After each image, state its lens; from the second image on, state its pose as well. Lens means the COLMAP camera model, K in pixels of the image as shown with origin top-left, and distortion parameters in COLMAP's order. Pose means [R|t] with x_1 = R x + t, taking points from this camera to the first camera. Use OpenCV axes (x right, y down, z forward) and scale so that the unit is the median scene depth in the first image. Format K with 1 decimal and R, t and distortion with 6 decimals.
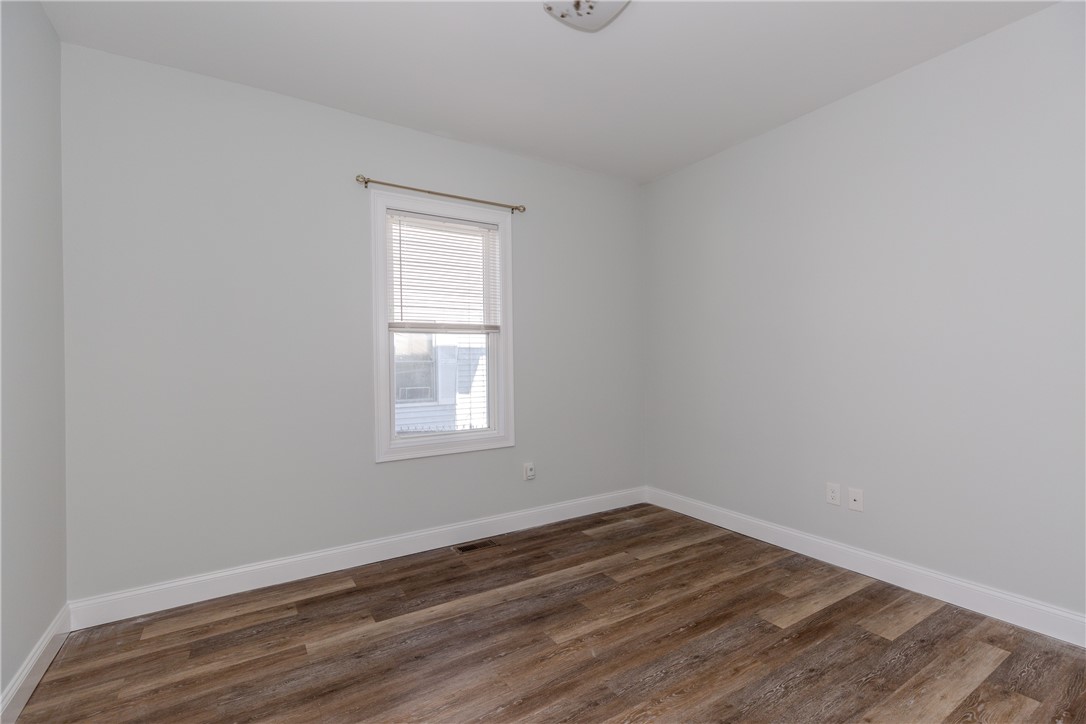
lens RADIAL K [[483.0, 0, 541.1], [0, 483.0, 366.2], [0, 0, 1]] dist [0.003410, -0.000230]
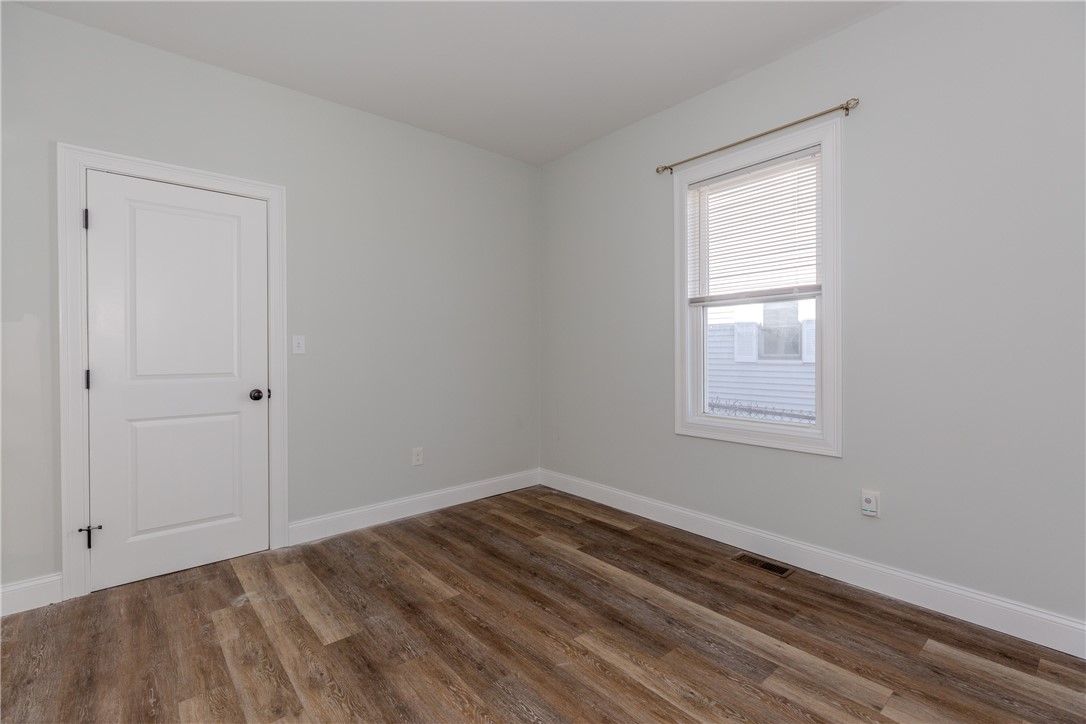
lens RADIAL K [[483.0, 0, 547.5], [0, 483.0, 352.4], [0, 0, 1]] dist [0.003410, -0.000230]
pose [[0.154964, 0.017084, -0.987772, 0.754797], [-0.004607, 0.999852, 0.016570, 0.009812], [0.987909, 0.001983, 0.155020, 0.654246]]
